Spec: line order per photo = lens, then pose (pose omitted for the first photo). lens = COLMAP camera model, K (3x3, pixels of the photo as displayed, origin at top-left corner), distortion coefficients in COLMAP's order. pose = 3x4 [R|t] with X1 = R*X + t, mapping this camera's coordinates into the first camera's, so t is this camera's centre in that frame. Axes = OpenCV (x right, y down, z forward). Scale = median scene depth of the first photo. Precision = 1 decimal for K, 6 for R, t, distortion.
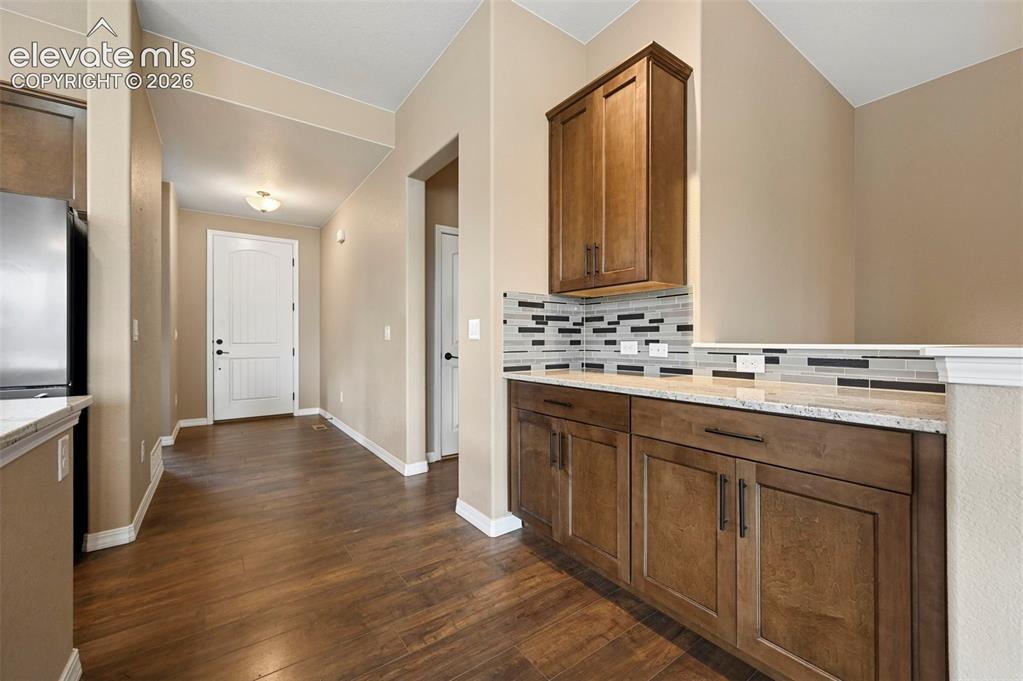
lens RADIAL K [[409.9, 0, 515.5], [0, 409.9, 340.3], [0, 0, 1]] dist [-0.001042, 0.000505]
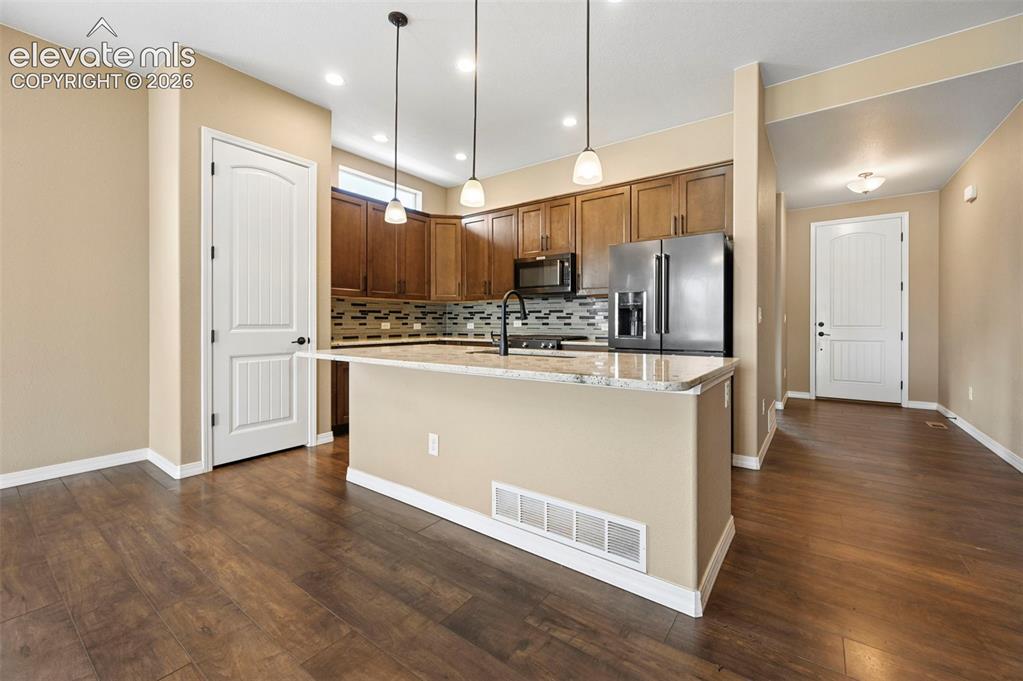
lens RADIAL K [[409.9, 0, 538.6], [0, 409.9, 323.4], [0, 0, 1]] dist [-0.001042, 0.000505]
pose [[0.334686, 0.002033, -0.942328, 0.095604], [-0.003066, 0.999995, 0.001068, 0.003790], [0.942325, 0.002531, 0.334690, -0.133424]]
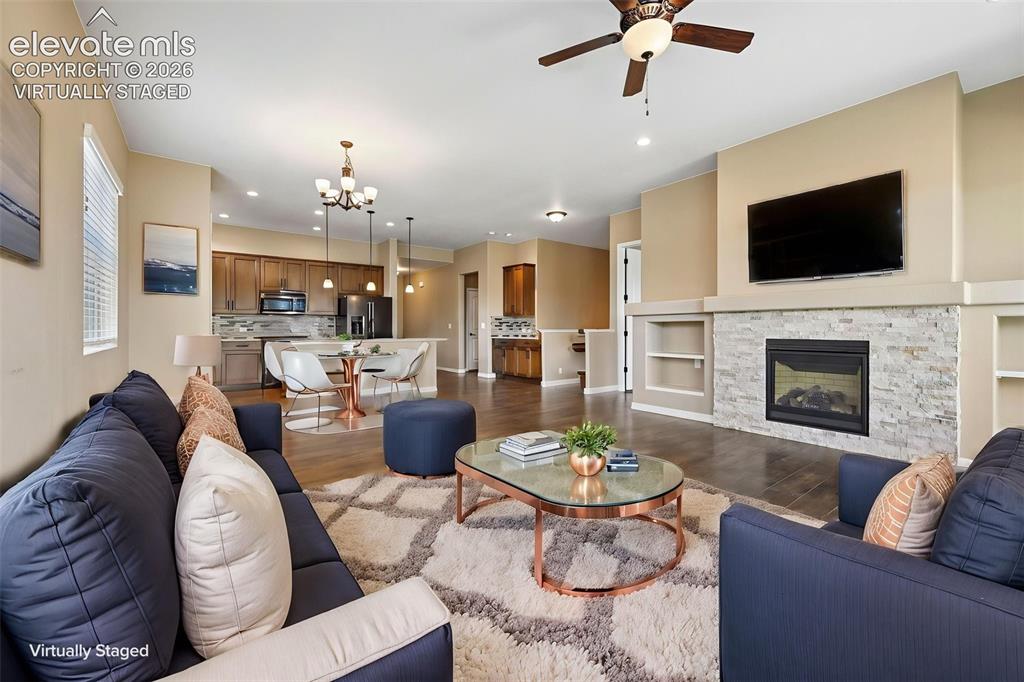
lens RADIAL K [[410.3, 0, 509.3], [0, 410.3, 333.0], [0, 0, 1]] dist [-0.001042, 0.000505]
pose [[0.999904, -0.002076, 0.013677, 0.089458], [0.002018, 0.999989, 0.004296, 0.025577], [-0.013686, -0.004268, 0.999897, -2.847934]]
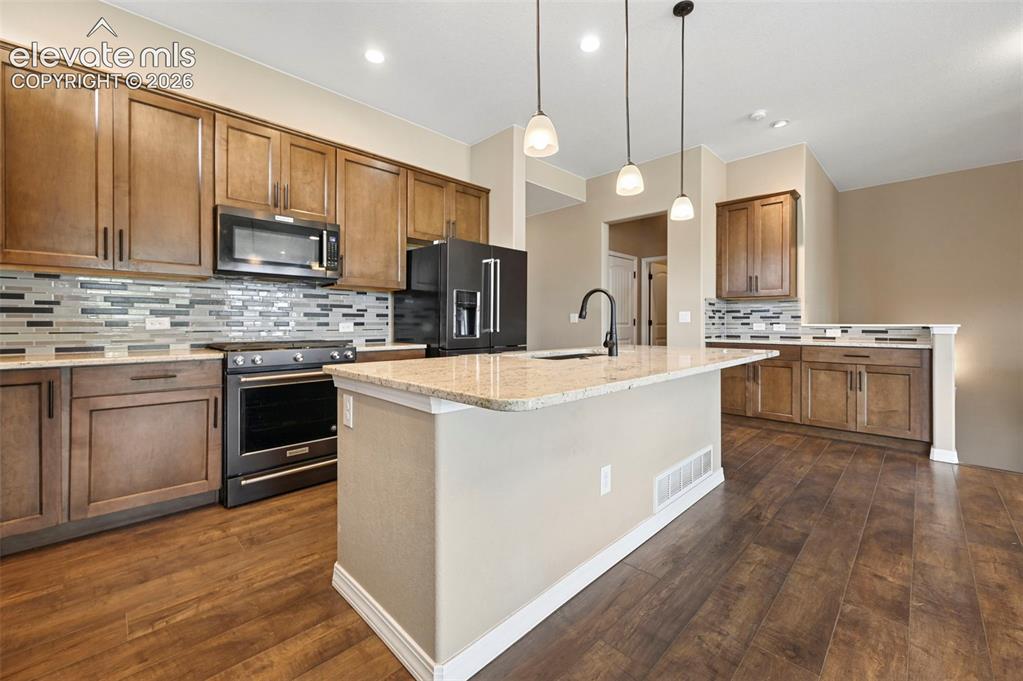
lens RADIAL K [[409.9, 0, 507.1], [0, 409.9, 324.8], [0, 0, 1]] dist [-0.001042, 0.000505]
pose [[0.988552, 0.001739, 0.150870, -1.229089], [-0.002174, 0.999994, 0.002714, 0.006518], [-0.150864, -0.003011, 0.988550, -0.771922]]
